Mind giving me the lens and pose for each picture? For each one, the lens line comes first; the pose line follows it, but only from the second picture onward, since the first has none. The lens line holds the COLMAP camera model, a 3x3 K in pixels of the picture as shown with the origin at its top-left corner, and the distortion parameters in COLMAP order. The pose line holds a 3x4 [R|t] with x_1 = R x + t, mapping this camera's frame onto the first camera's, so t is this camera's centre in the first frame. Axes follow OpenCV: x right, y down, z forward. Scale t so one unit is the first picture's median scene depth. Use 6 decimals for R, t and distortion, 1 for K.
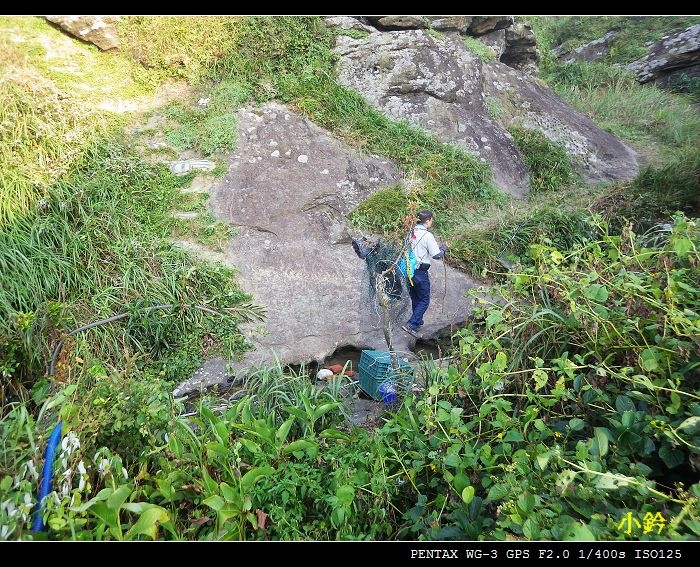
lens RADIAL K [[526.3, 0, 351.1], [0, 526.3, 273.2], [0, 0, 1]] dist [0.012265, 0.008161]
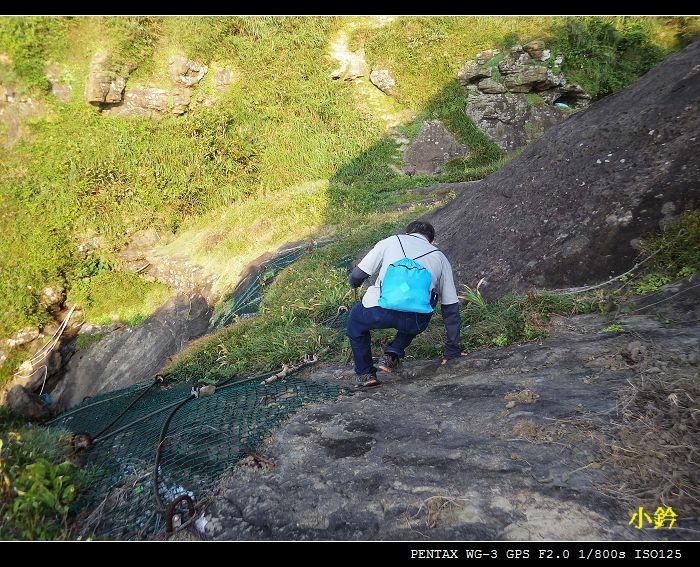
lens RADIAL K [[526.3, 0, 351.1], [0, 526.3, 273.2], [0, 0, 1]] dist [0.012265, 0.008161]
pose [[0.839941, 0.257587, -0.477648, 1.031820], [-0.177983, 0.962243, 0.205939, -0.033304], [0.512660, -0.087964, 0.854074, -1.721189]]
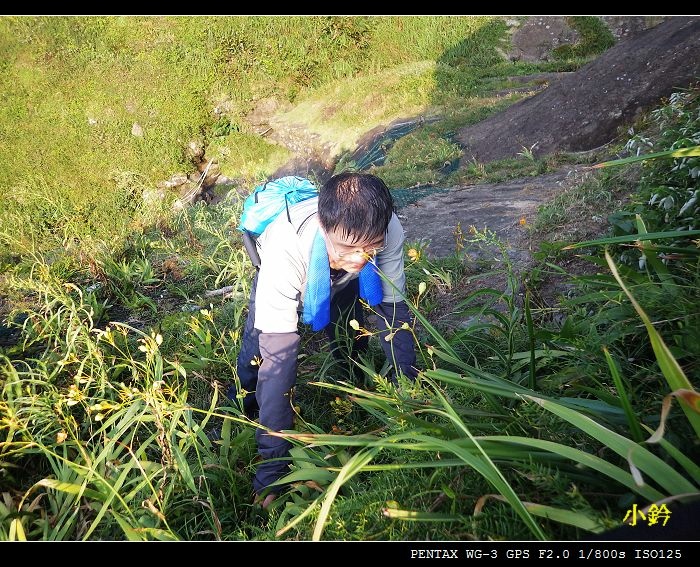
lens RADIAL K [[526.3, 0, 351.1], [0, 526.3, 273.2], [0, 0, 1]] dist [0.012265, 0.008161]
pose [[0.725932, 0.449551, -0.520506, 1.190763], [-0.222755, 0.869694, 0.440469, -0.070836], [0.650695, -0.203805, 0.731478, -2.038959]]
